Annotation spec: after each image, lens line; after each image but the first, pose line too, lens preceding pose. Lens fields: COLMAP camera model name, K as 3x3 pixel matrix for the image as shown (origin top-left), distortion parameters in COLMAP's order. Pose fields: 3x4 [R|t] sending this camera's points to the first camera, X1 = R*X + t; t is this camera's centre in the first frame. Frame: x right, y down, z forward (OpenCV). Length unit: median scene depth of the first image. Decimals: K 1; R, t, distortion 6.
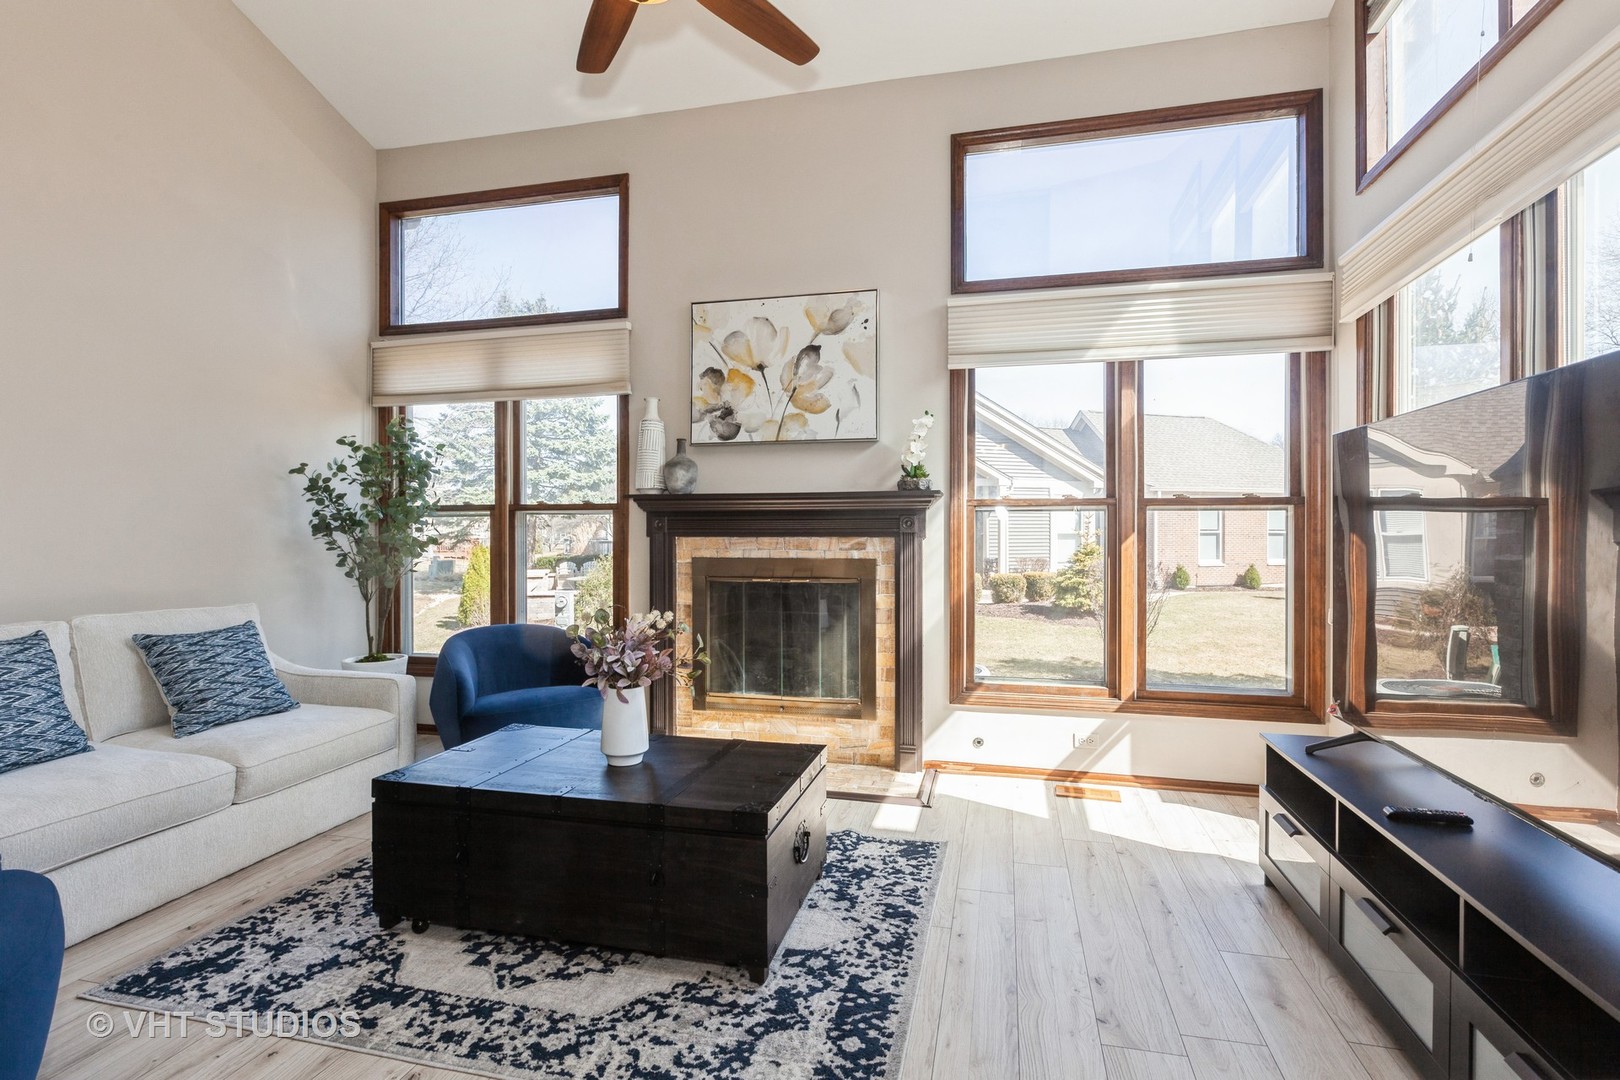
lens RADIAL K [[785.1, 0, 807.6], [0, 785.1, 539.5], [0, 0, 1]] dist [-0.002372, -0.001295]
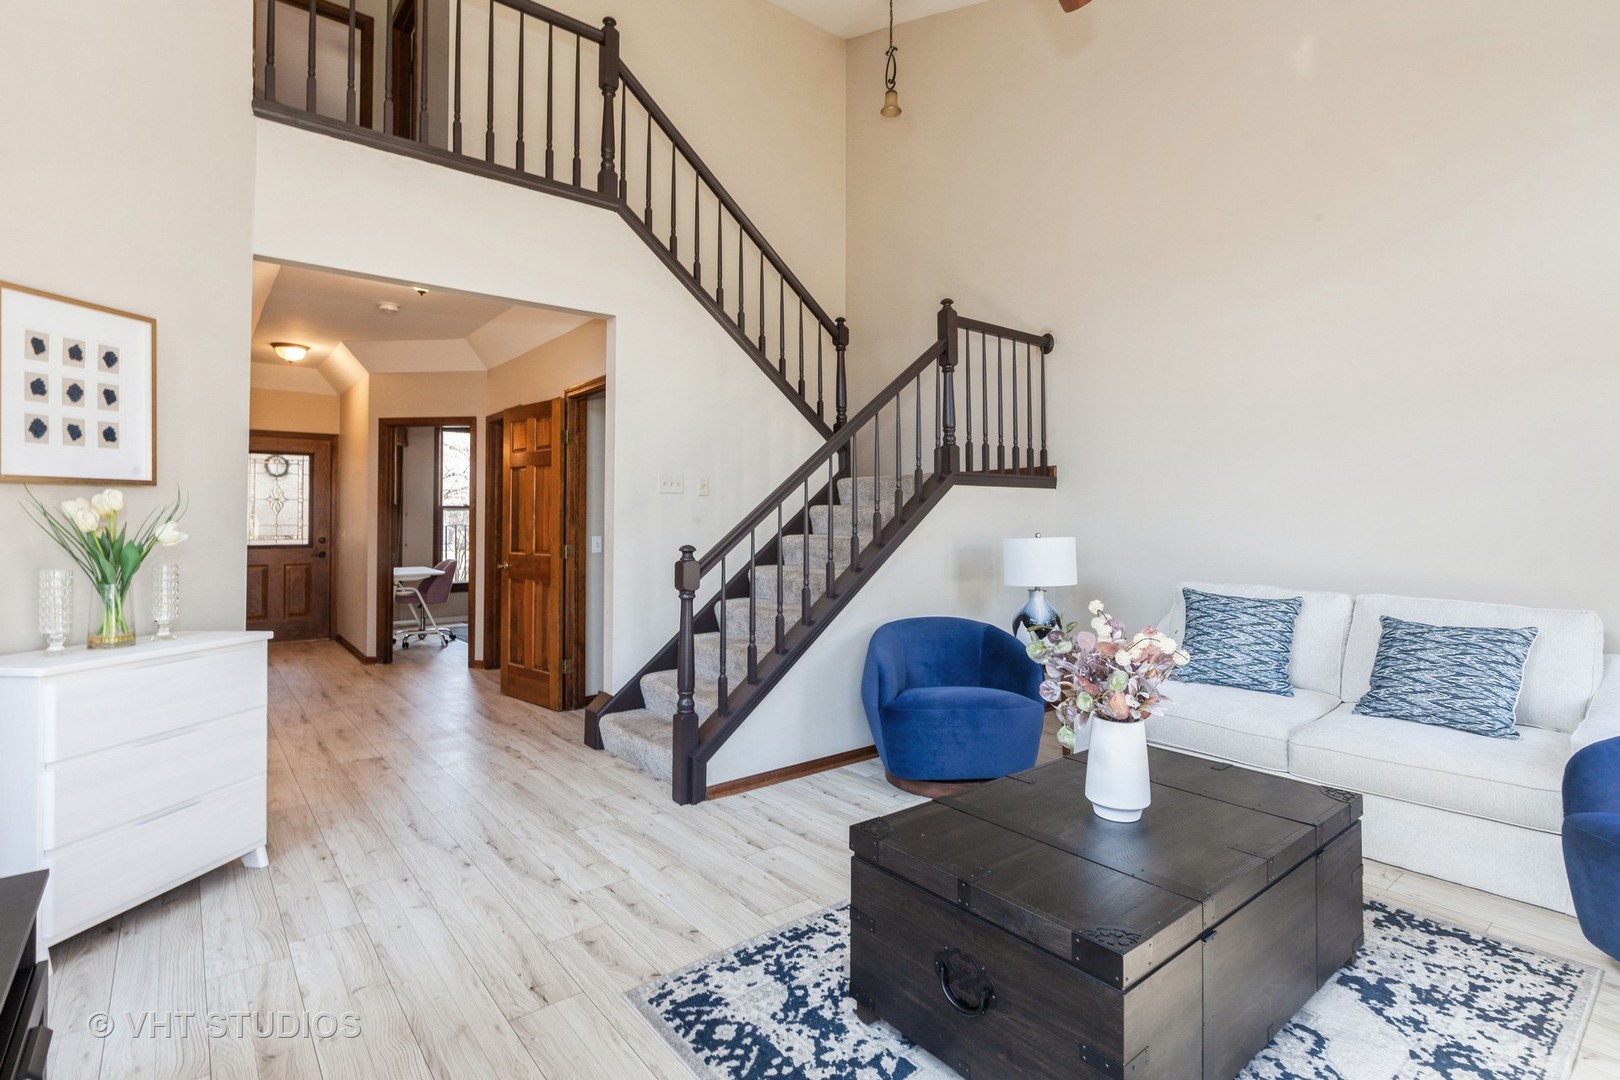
lens RADIAL K [[785.1, 0, 810.0], [0, 785.1, 528.3], [0, 0, 1]] dist [-0.002372, -0.001295]
pose [[-0.604873, 0.007923, -0.796283, 0.726027], [-0.009340, 0.999811, 0.017043, -0.014792], [0.796268, 0.017747, -0.604684, 1.560022]]
